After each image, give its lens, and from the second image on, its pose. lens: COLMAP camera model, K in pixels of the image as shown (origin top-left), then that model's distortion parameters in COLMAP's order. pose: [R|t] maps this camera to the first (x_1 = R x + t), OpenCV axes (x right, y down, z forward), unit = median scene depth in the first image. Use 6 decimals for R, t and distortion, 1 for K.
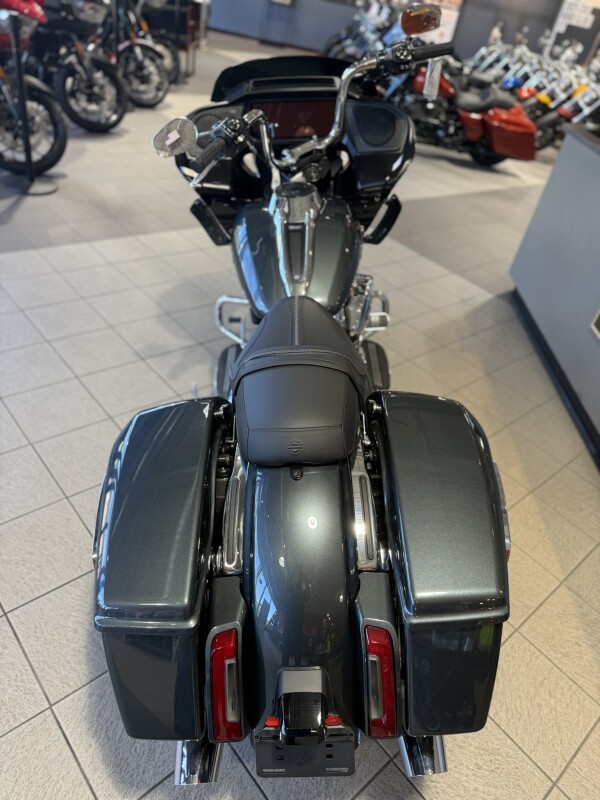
lens RADIAL K [[570.8, 0, 300.0], [0, 570.8, 400.0], [0, 0, 1]] dist [-0.000763, -0.004381]
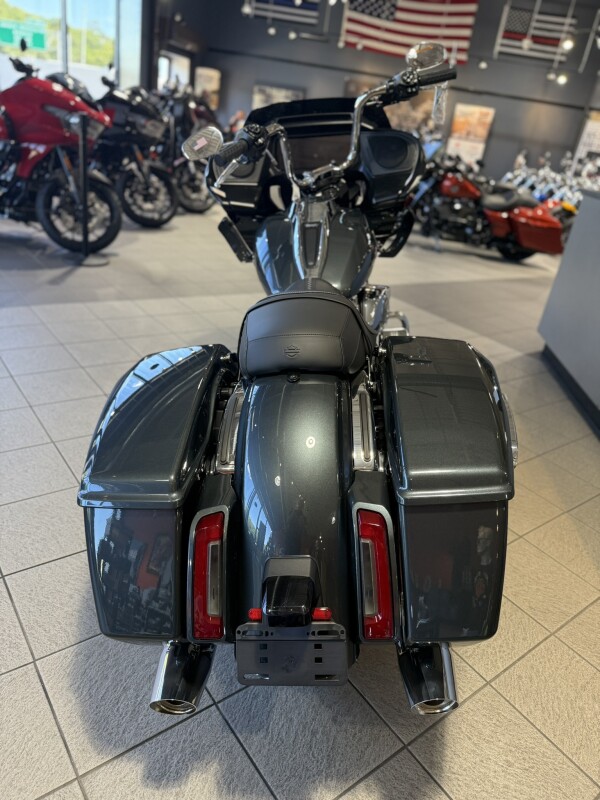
lens RADIAL K [[570.8, 0, 300.0], [0, 570.8, 400.0], [0, 0, 1]] dist [-0.000763, -0.004381]
pose [[0.997260, 0.002590, -0.073937, 0.039365], [-0.017632, 0.978909, -0.203537, 0.183577], [0.071850, 0.204283, 0.976272, 0.019367]]
